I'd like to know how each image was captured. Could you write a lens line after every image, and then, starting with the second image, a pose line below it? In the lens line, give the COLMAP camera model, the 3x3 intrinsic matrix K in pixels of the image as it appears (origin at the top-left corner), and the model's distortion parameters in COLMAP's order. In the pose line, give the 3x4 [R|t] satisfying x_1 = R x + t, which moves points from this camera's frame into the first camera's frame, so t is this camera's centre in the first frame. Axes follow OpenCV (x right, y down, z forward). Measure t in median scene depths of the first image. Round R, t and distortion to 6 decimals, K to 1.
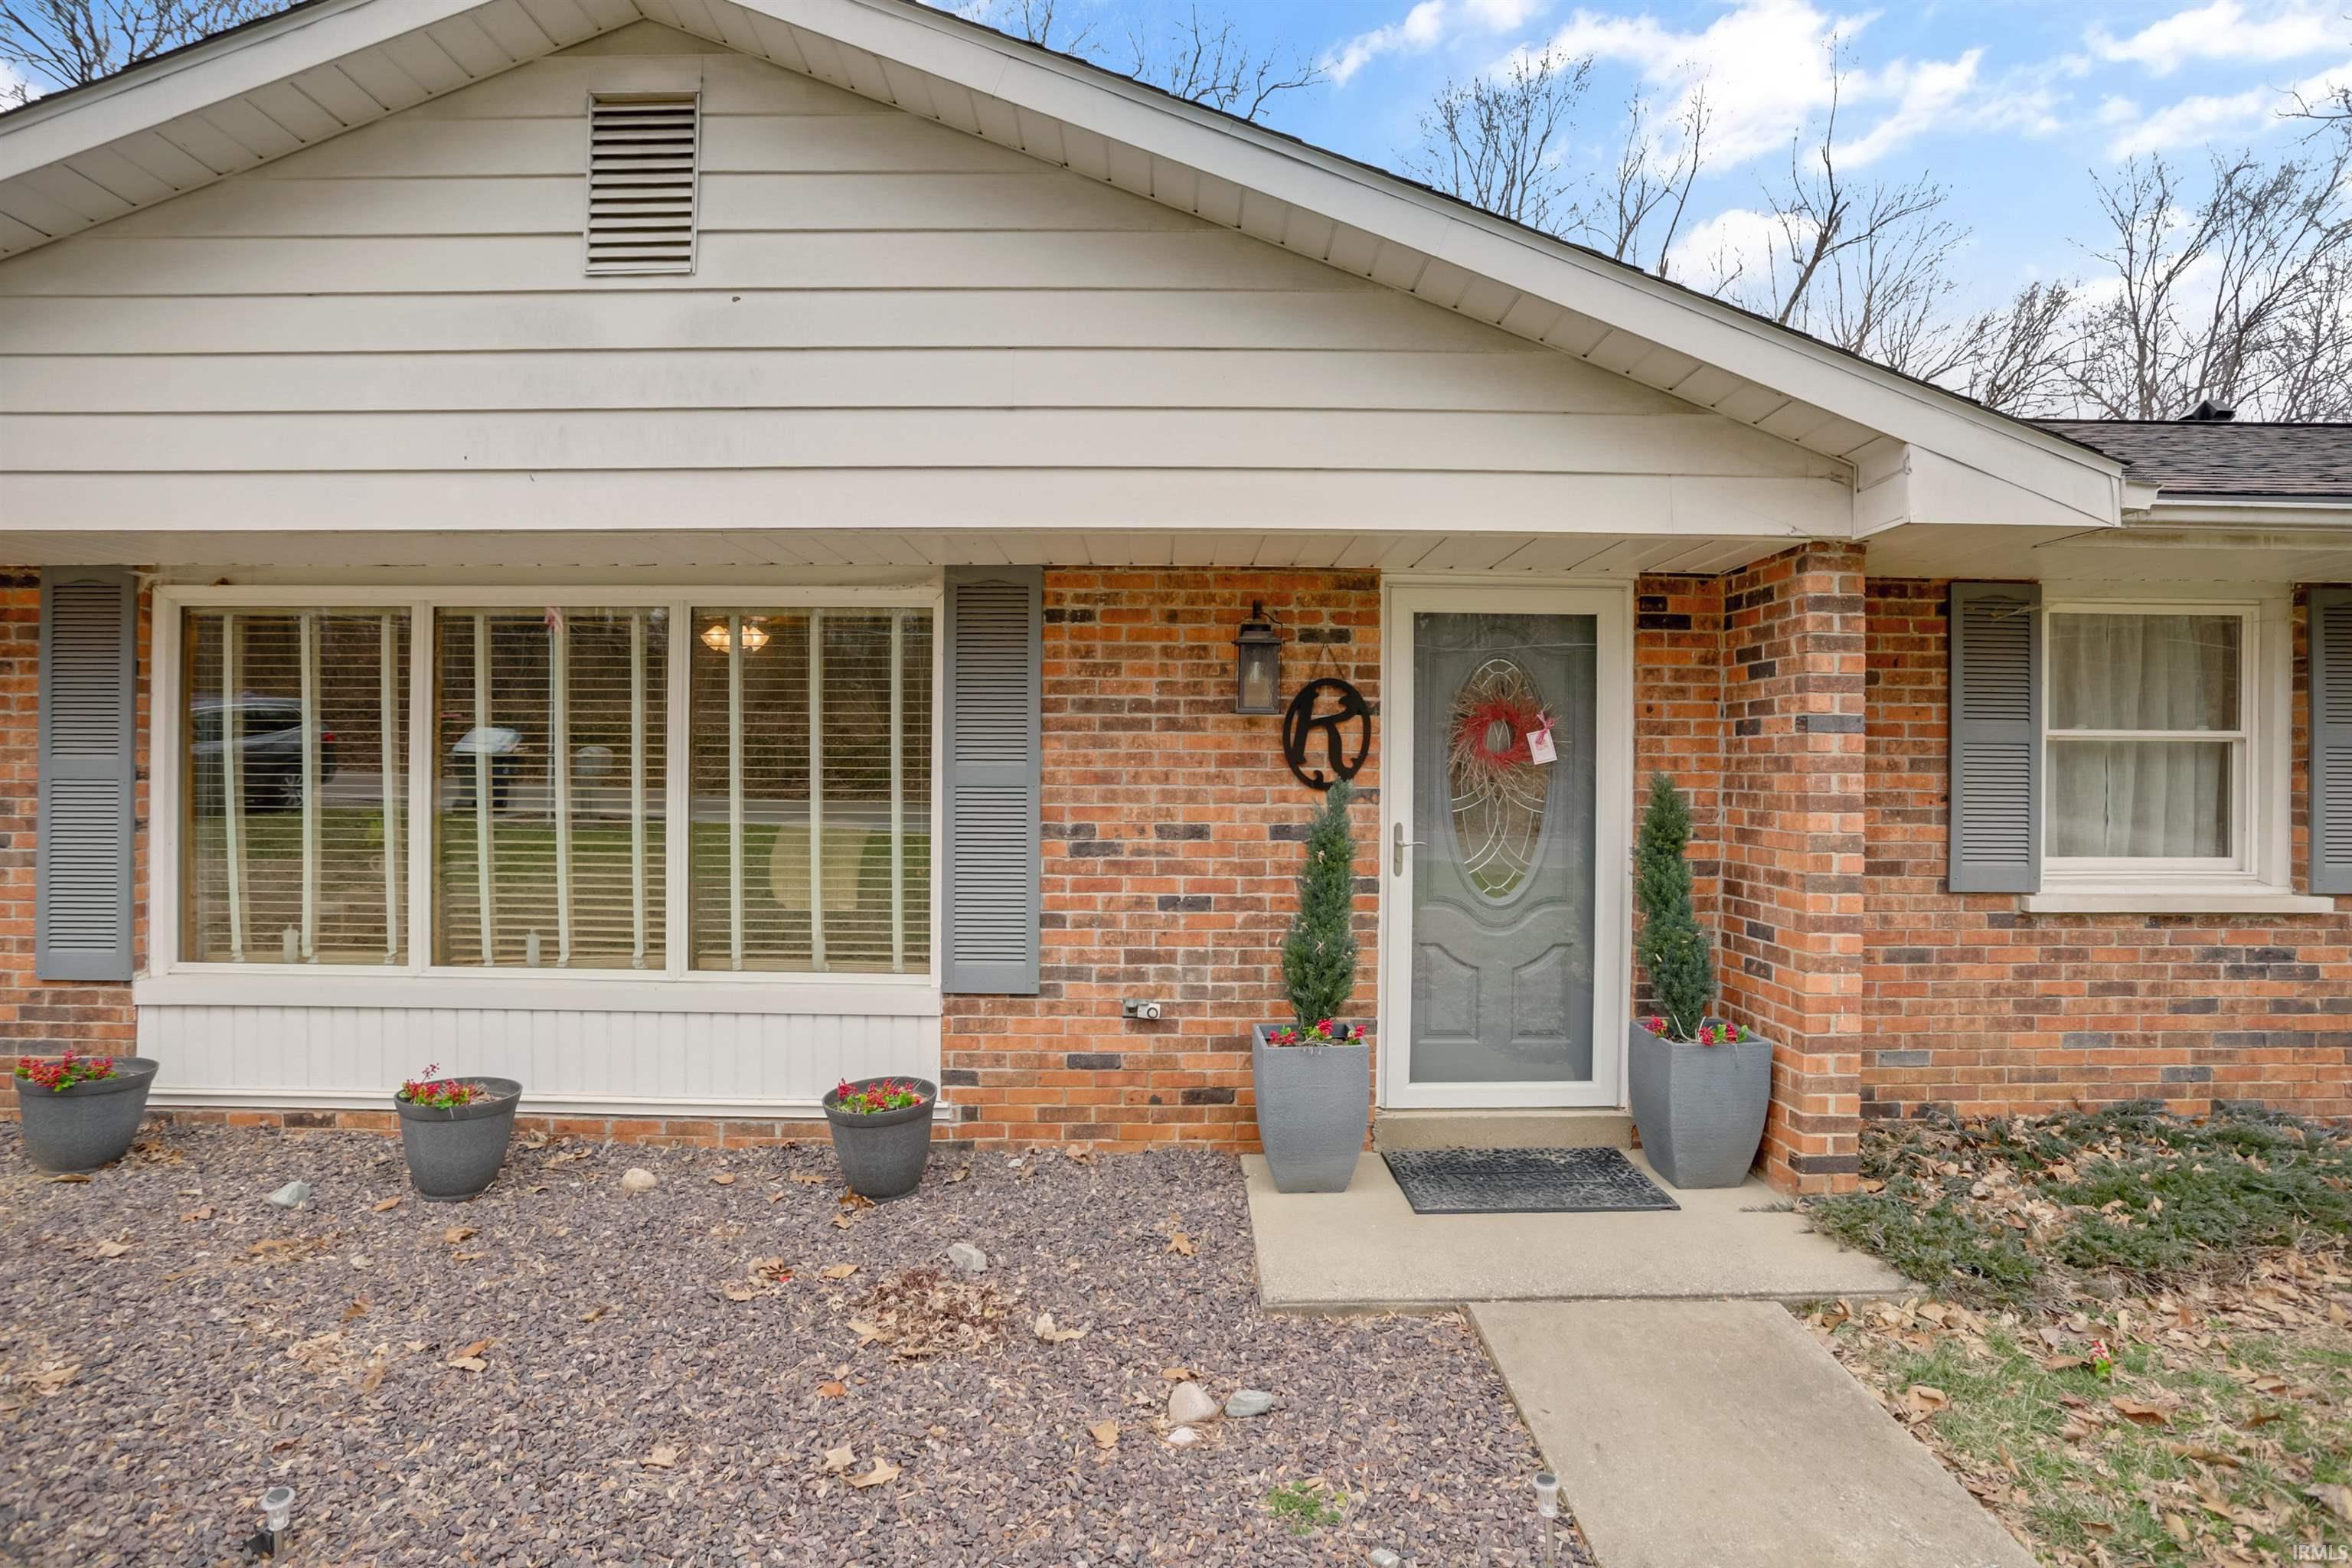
lens RADIAL K [[1260.1, 0, 1197.9], [0, 1260.1, 784.8], [0, 0, 1]] dist [-0.069809, 0.032622]
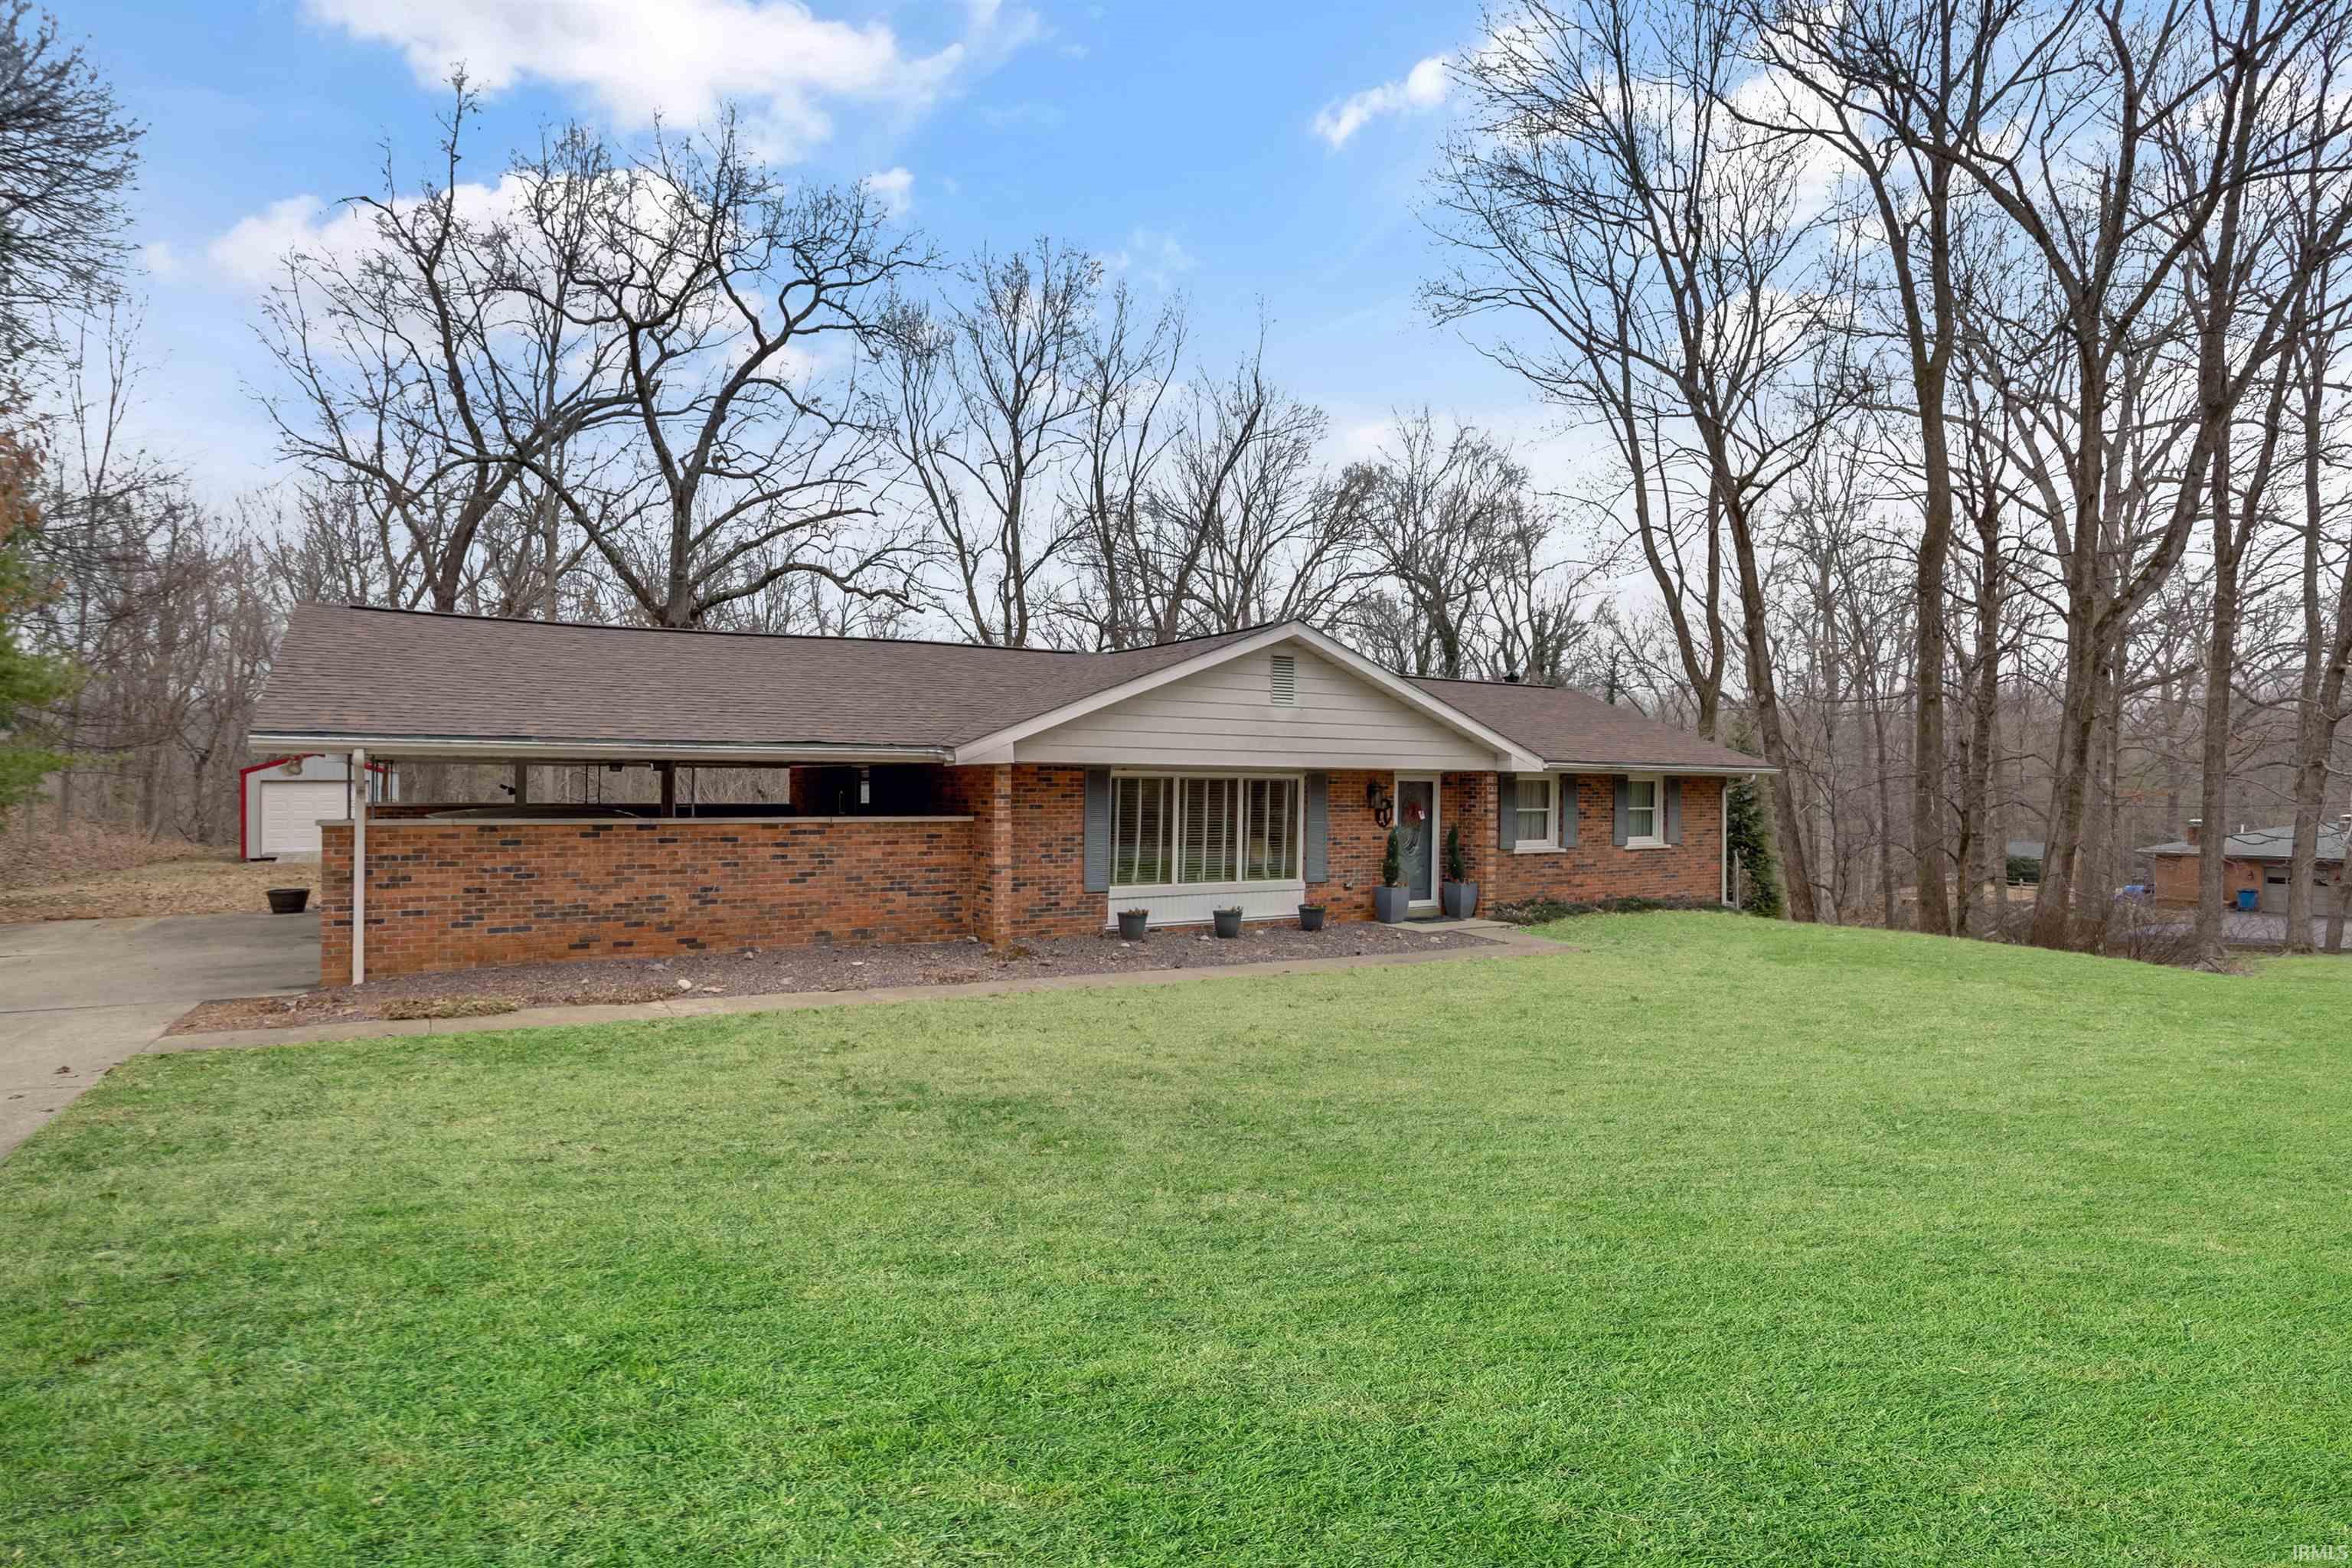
lens RADIAL K [[1260.1, 0, 1197.9], [0, 1260.1, 784.8], [0, 0, 1]] dist [-0.069809, 0.032622]
pose [[0.859005, 0.005869, 0.511934, -2.435431], [-0.010423, 0.999928, 0.006026, -0.144773], [-0.511861, -0.010512, 0.859004, -2.117243]]
